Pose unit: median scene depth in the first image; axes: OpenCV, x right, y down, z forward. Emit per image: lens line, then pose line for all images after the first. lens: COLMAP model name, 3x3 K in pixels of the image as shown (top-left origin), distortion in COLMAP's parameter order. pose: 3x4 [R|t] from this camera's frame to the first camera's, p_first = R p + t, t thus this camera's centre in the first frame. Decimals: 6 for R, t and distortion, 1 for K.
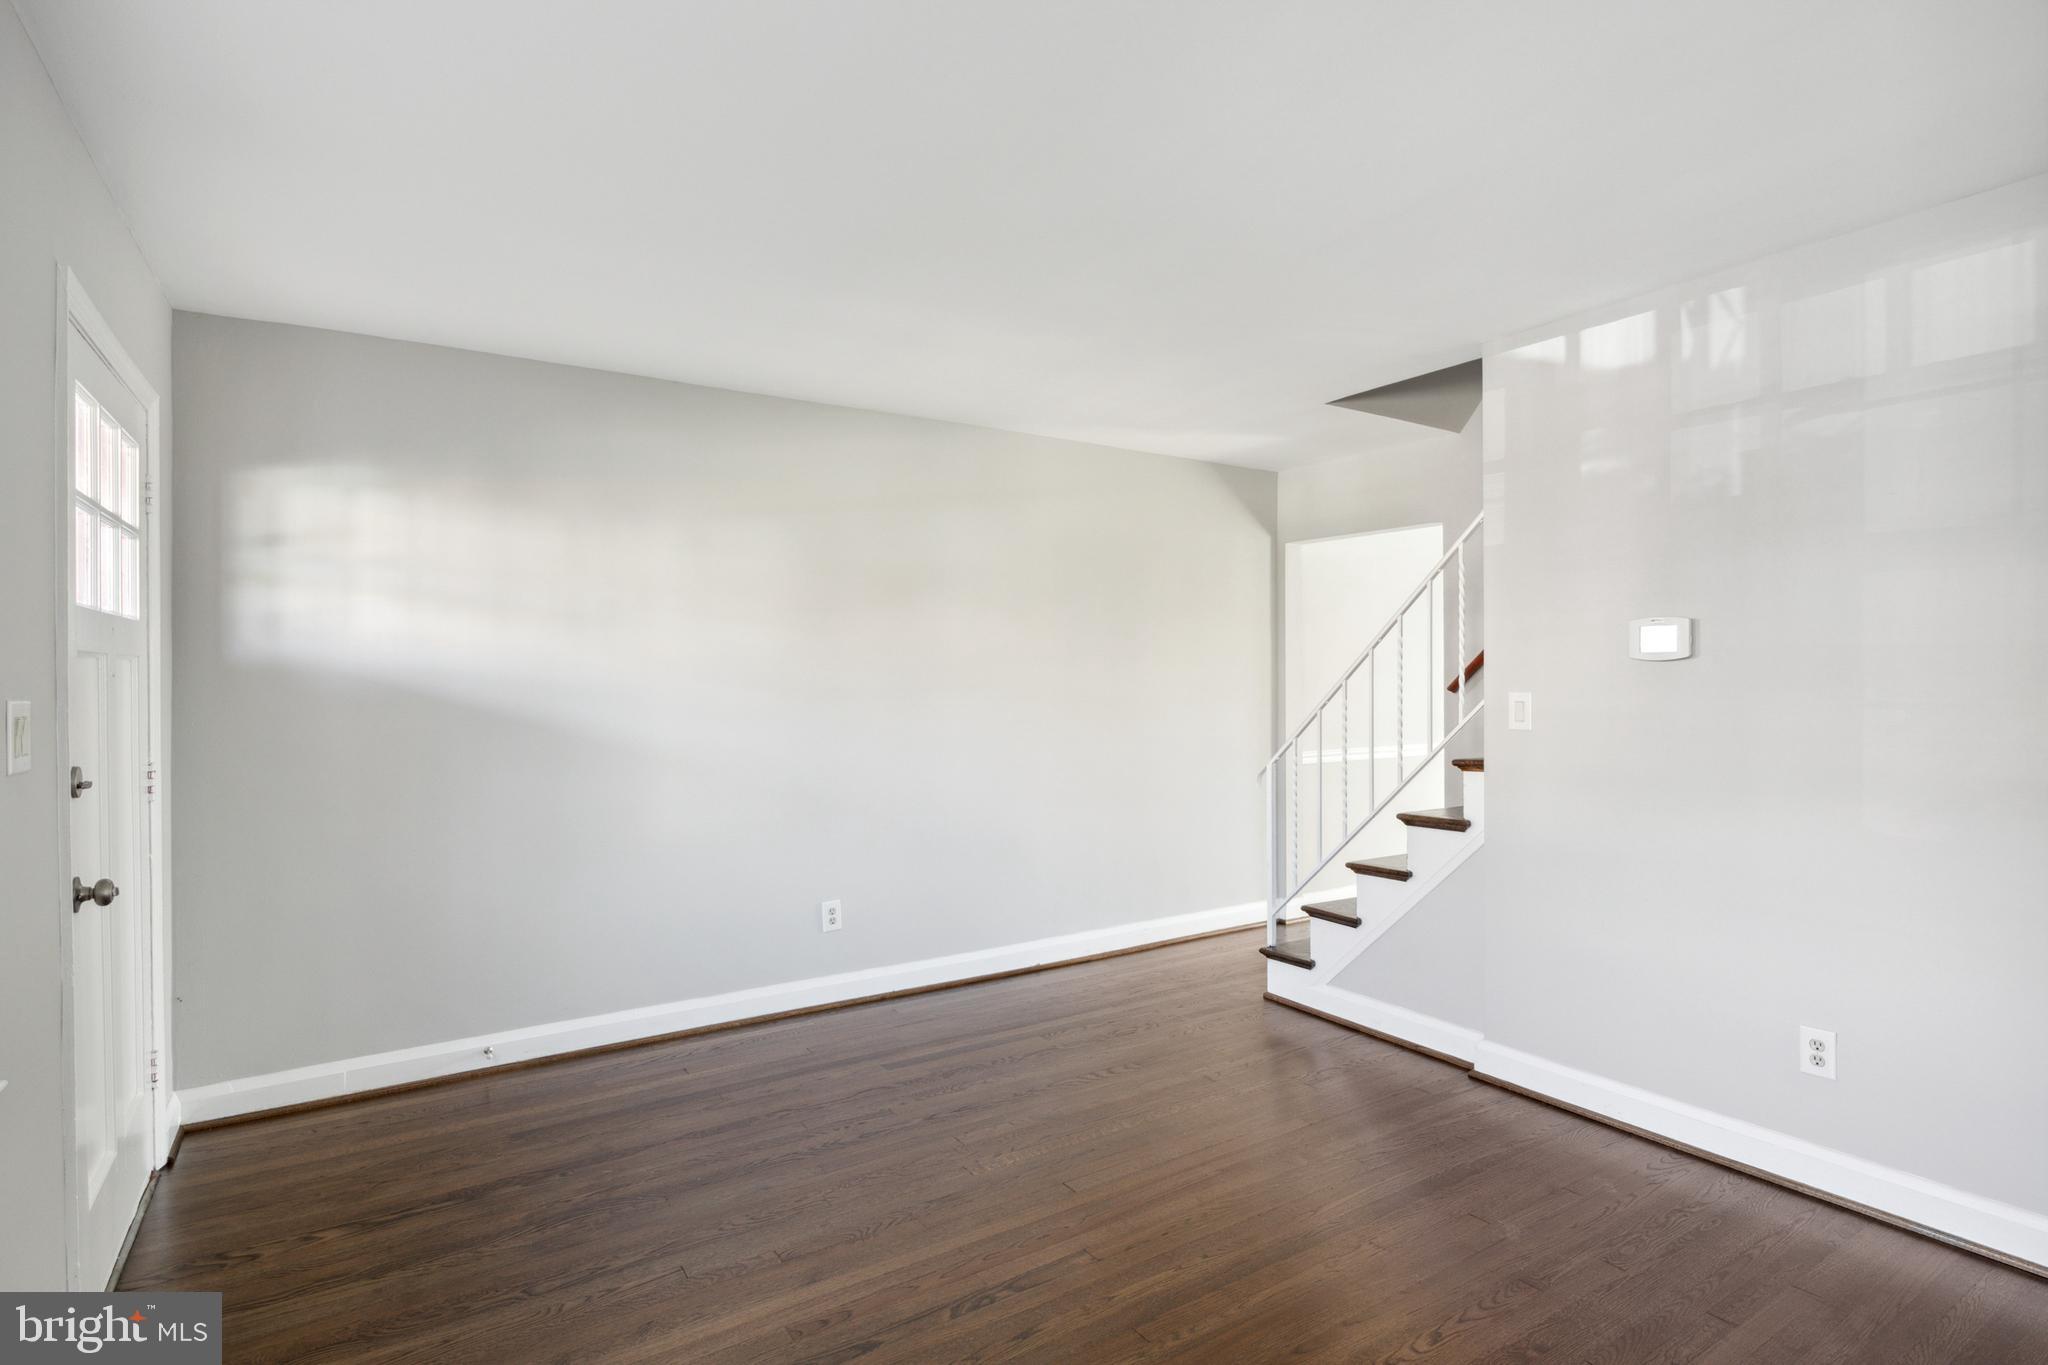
lens RADIAL K [[1018.2, 0, 1035.5], [0, 1018.2, 658.4], [0, 0, 1]] dist [0.001393, -0.000720]
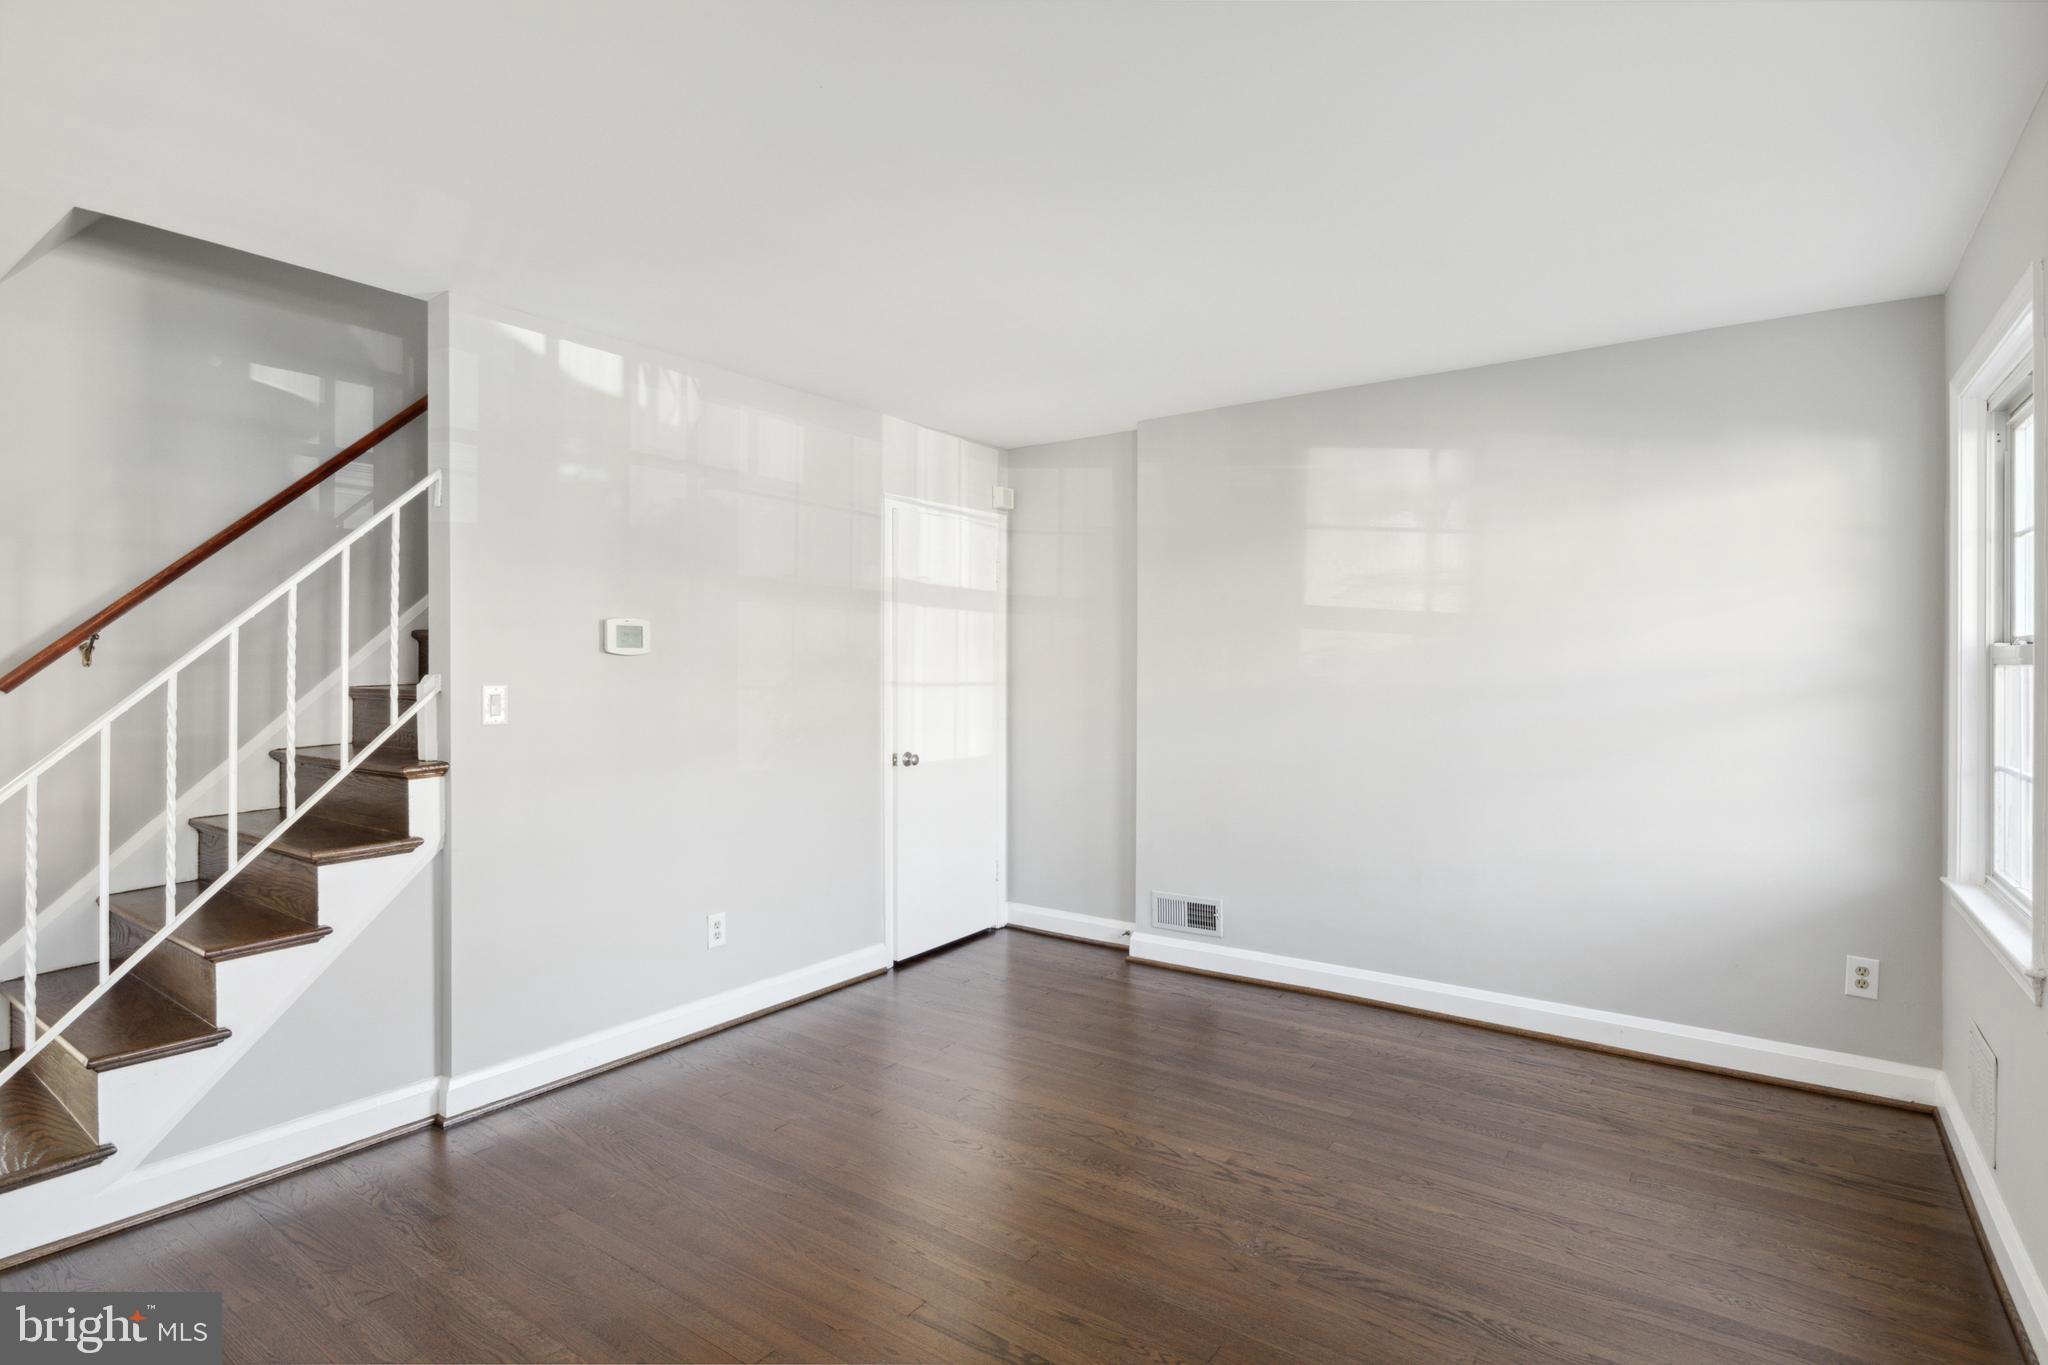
lens RADIAL K [[1018.2, 0, 1035.5], [0, 1018.2, 658.4], [0, 0, 1]] dist [0.001393, -0.000720]
pose [[-0.363596, 0.005757, 0.931539, -0.656869], [-0.025439, 0.999547, -0.016106, 0.012988], [-0.931209, -0.029553, -0.363285, 0.986842]]
